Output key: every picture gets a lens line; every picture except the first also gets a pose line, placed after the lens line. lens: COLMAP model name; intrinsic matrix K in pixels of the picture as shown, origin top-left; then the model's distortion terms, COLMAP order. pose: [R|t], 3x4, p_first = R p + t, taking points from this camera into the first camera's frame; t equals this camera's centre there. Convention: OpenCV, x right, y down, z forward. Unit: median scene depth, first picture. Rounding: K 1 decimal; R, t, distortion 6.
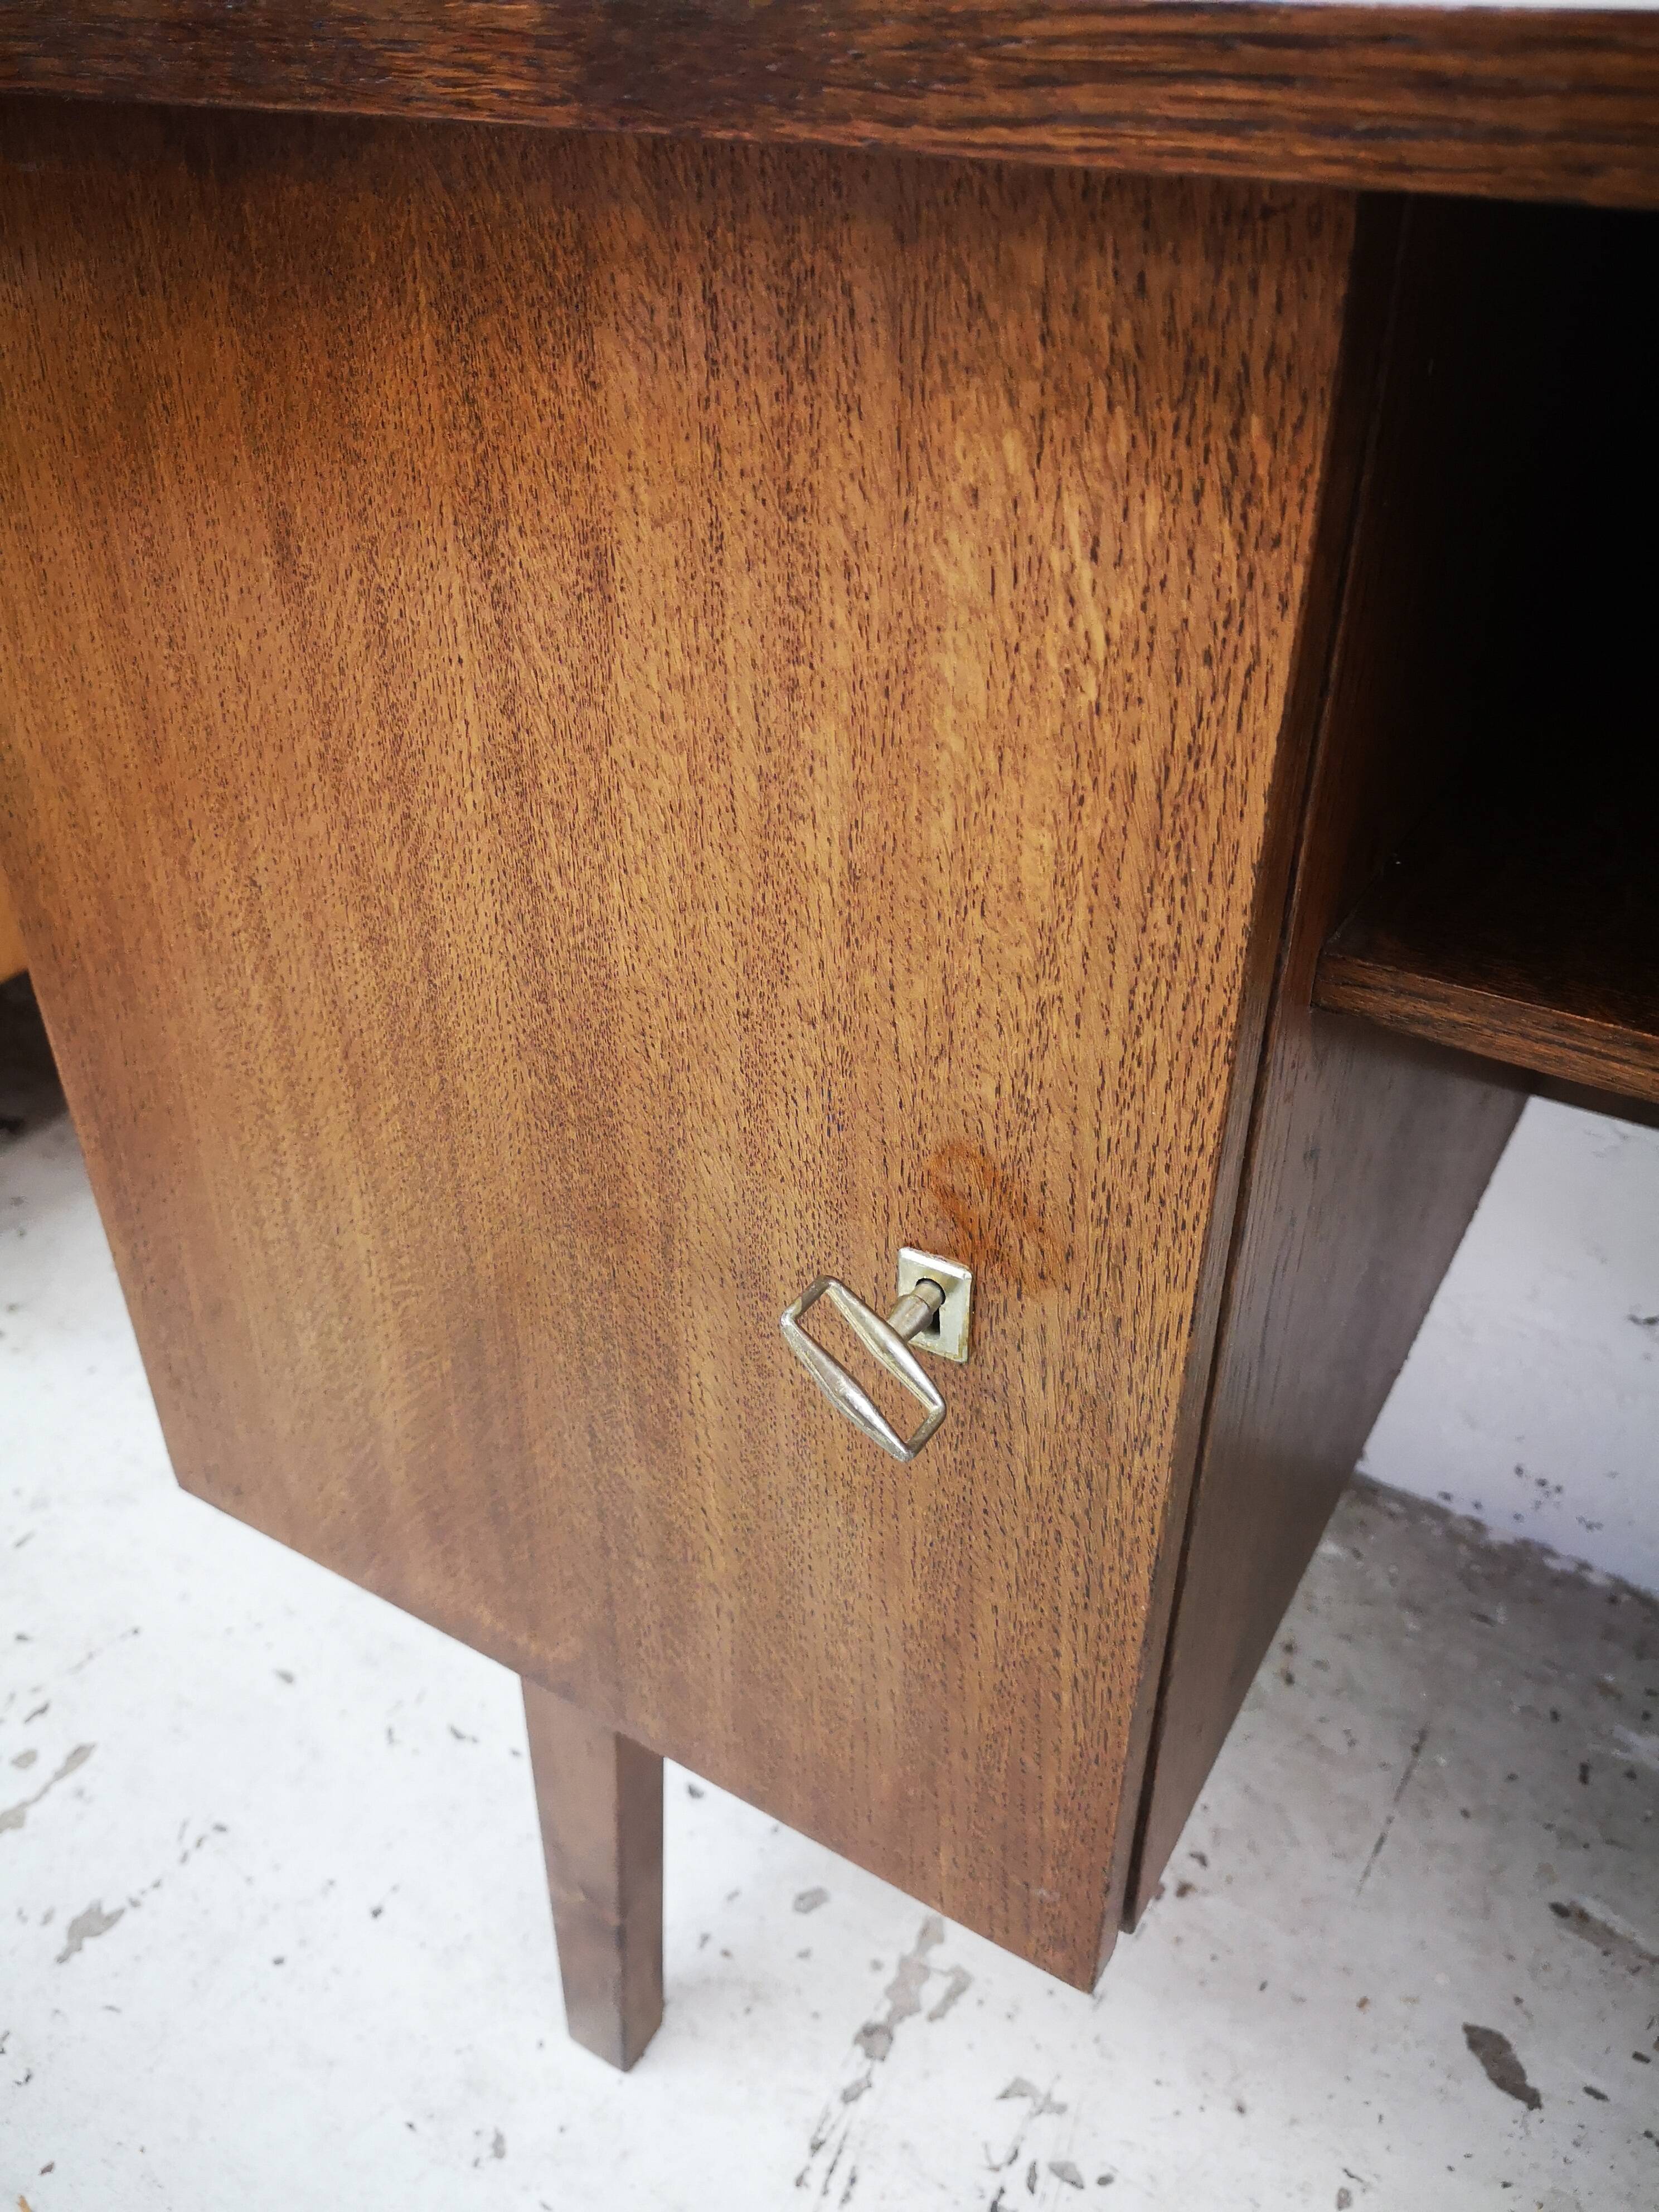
lens RADIAL K [[1775.6, 0, 827.6], [0, 1775.6, 1093.4], [0, 0, 1]] dist [0.001040, -0.005869]
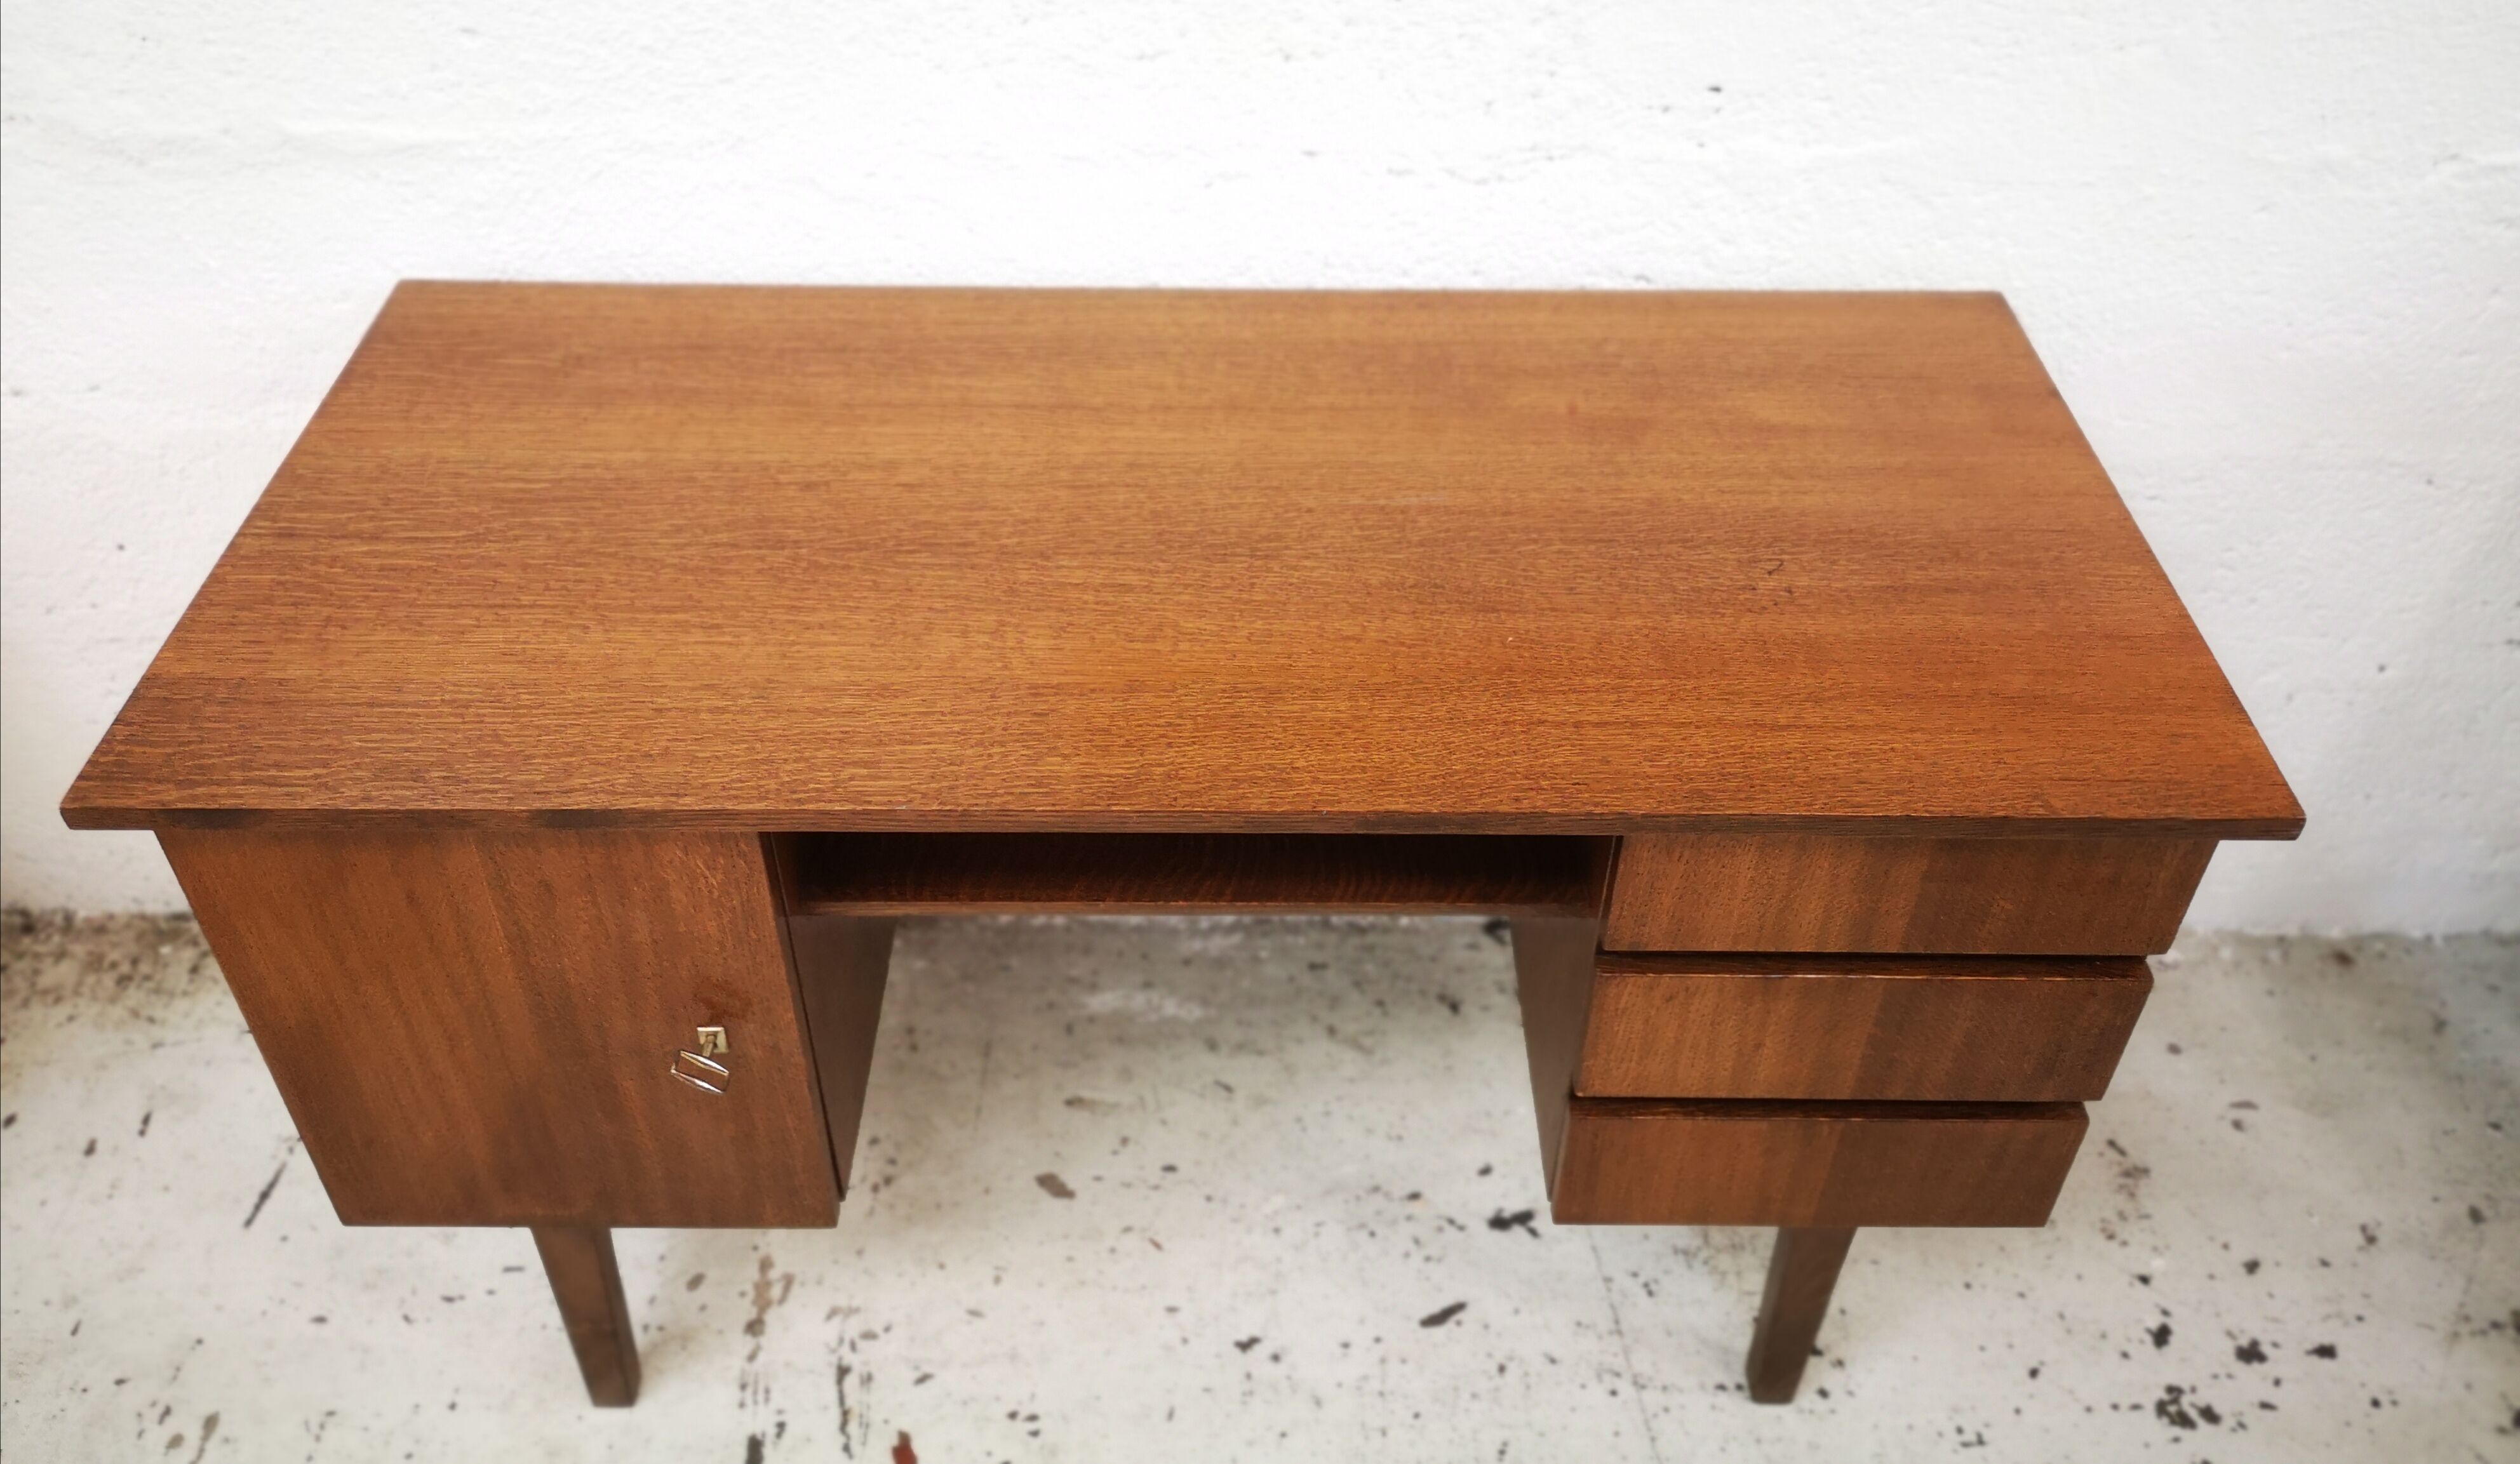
lens RADIAL K [[1960.9, 0, 1250.5], [0, 1960.9, 522.8], [0, 0, 1]] dist [0.096600, -0.128388]
pose [[0.856947, -0.311831, 0.410370, -0.133952], [0.275908, 0.950066, 0.145774, -0.480732], [-0.435335, -0.011696, 0.900193, -1.219002]]
